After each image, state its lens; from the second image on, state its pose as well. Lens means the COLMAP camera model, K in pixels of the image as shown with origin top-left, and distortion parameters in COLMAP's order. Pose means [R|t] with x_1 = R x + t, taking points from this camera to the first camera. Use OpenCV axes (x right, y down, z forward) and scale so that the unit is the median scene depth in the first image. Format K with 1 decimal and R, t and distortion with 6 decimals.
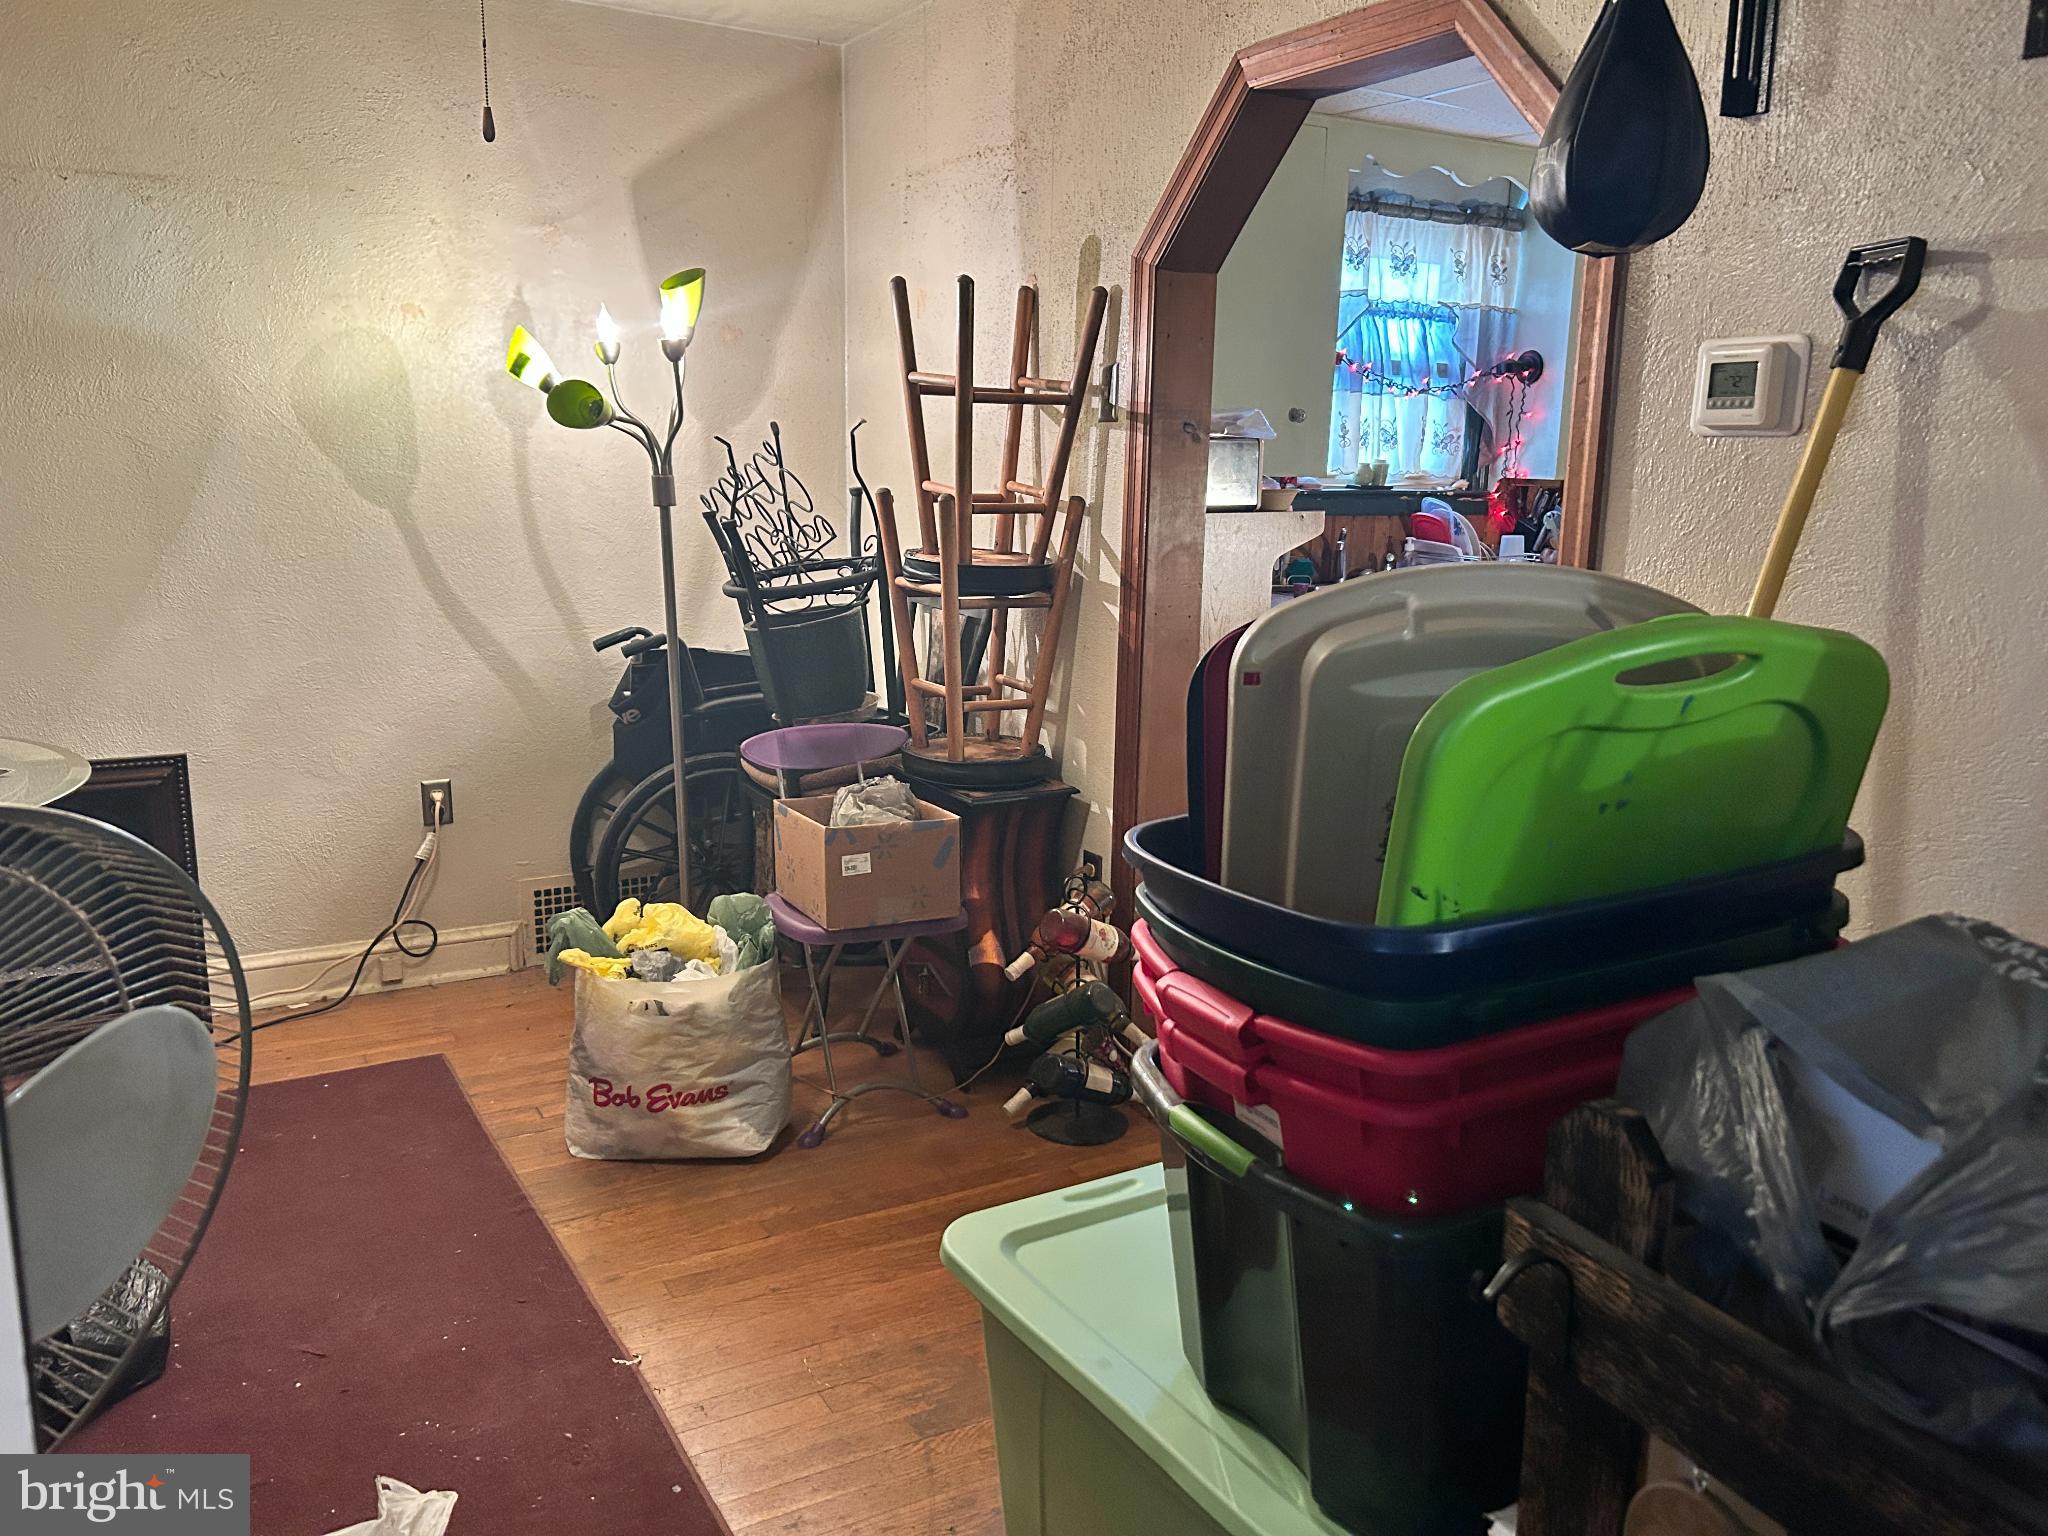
lens RADIAL K [[1552.9, 0, 1024.0], [0, 1552.9, 768.0], [0, 0, 1]] dist [0.036367, -0.005366]
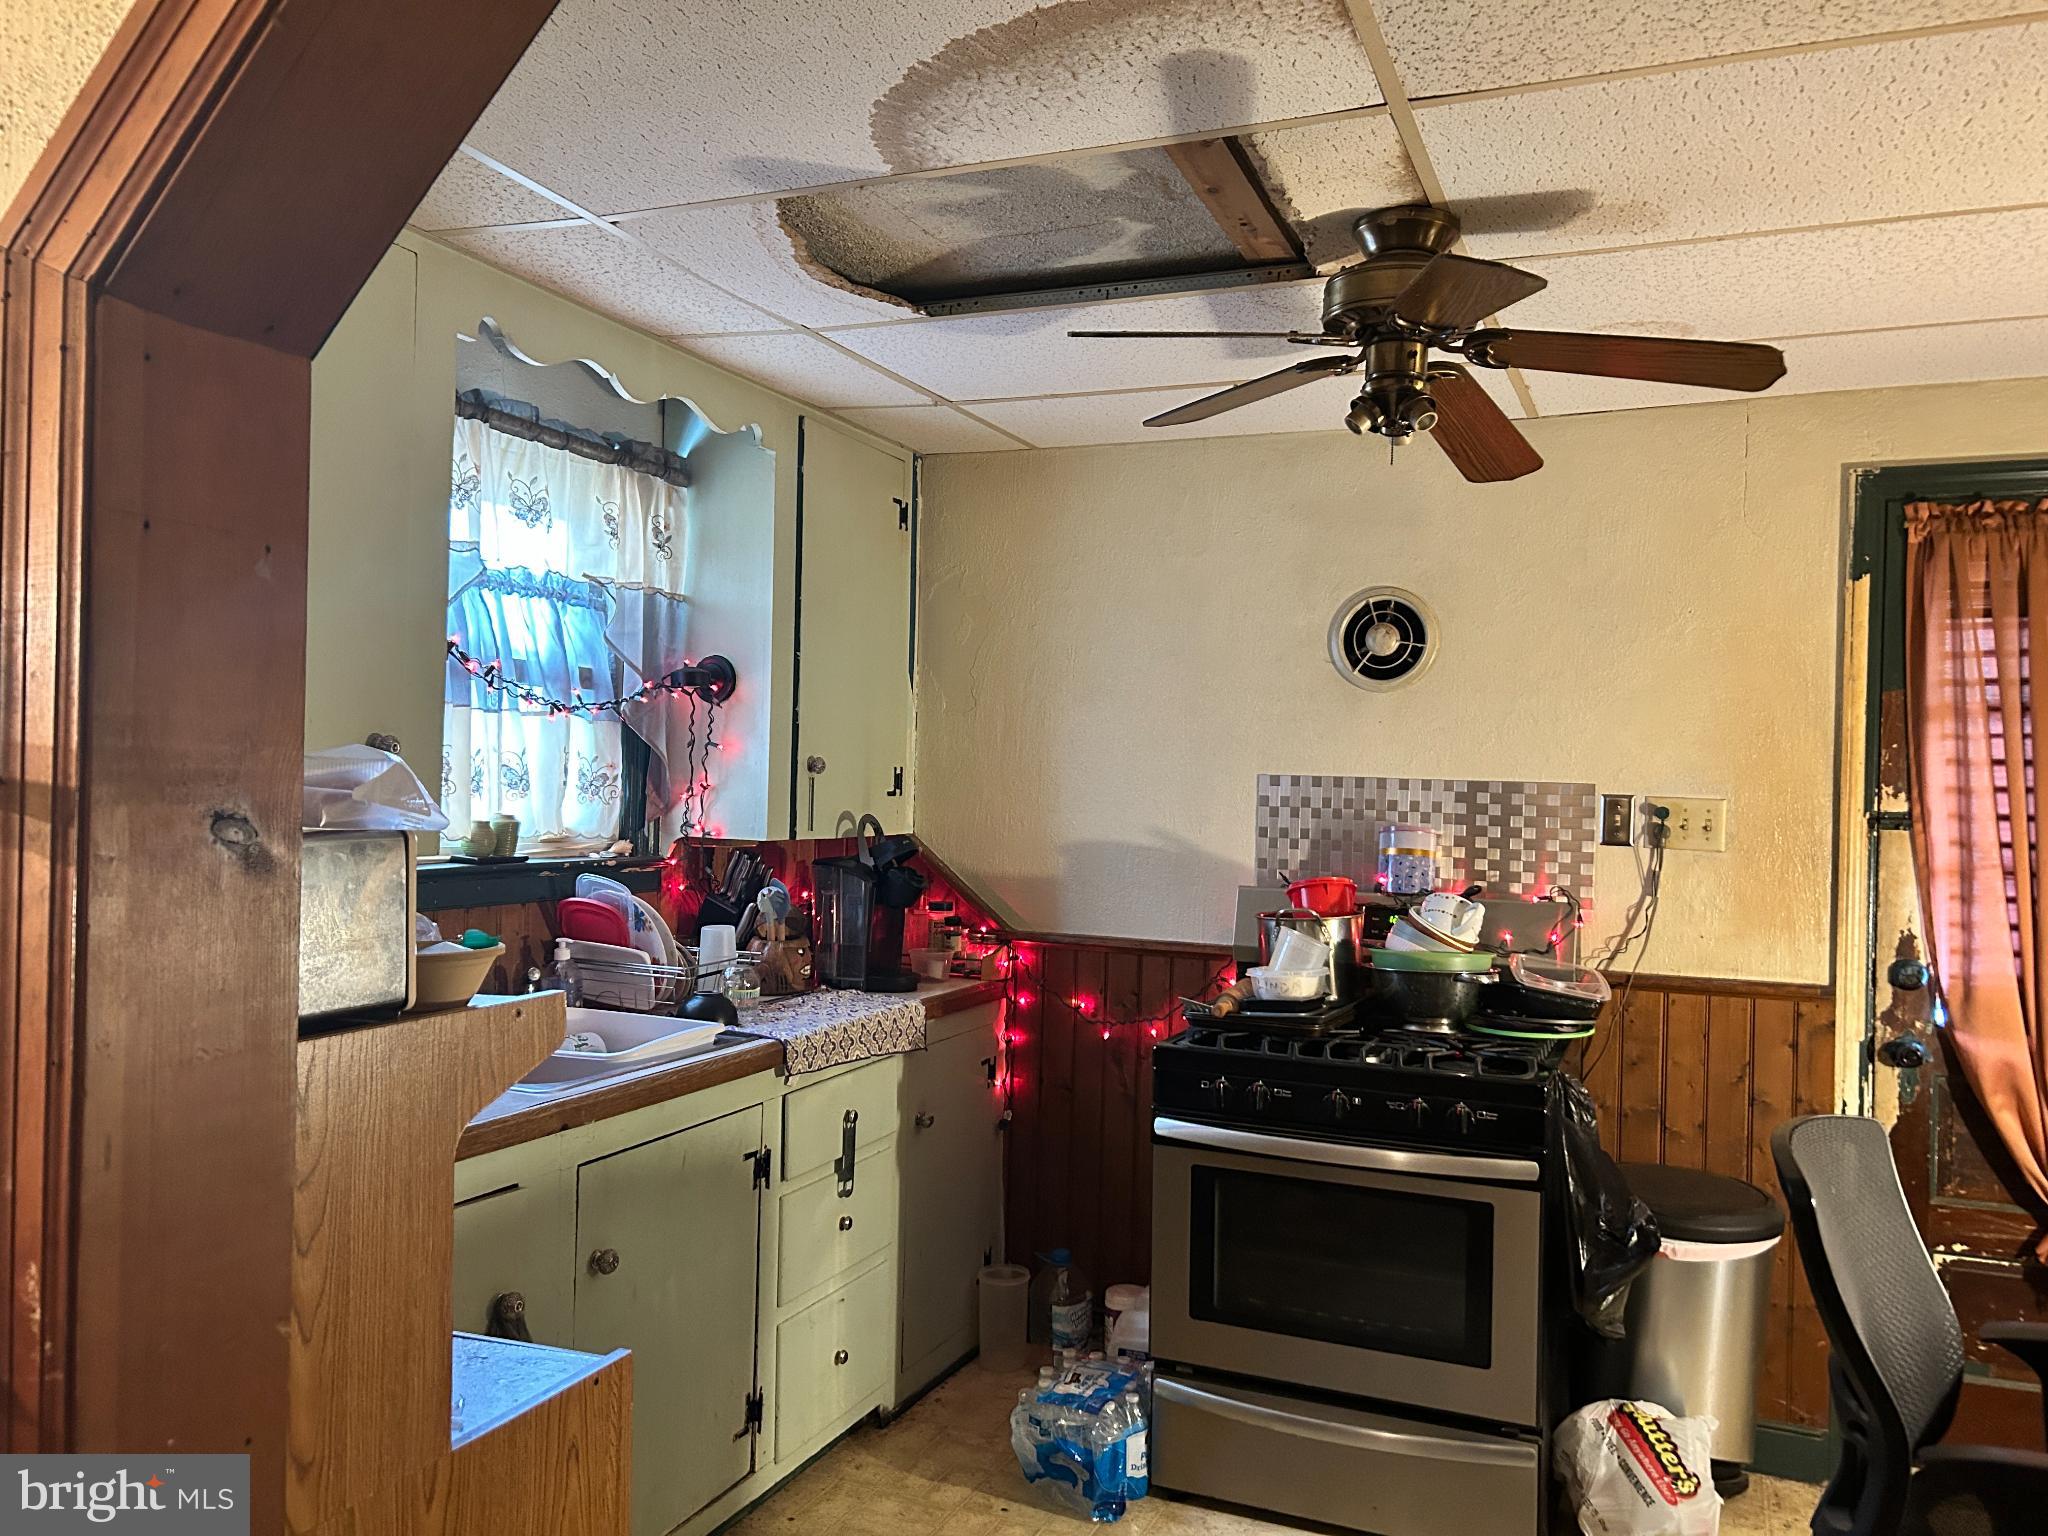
lens RADIAL K [[1556.4, 0, 1032.4], [0, 1556.4, 783.2], [0, 0, 1]] dist [0.067402, -0.076355]
pose [[0.803534, -0.003348, 0.595250, 0.028889], [0.112759, 0.982735, -0.146687, -0.096470], [-0.584482, 0.184988, 0.790038, 0.390534]]
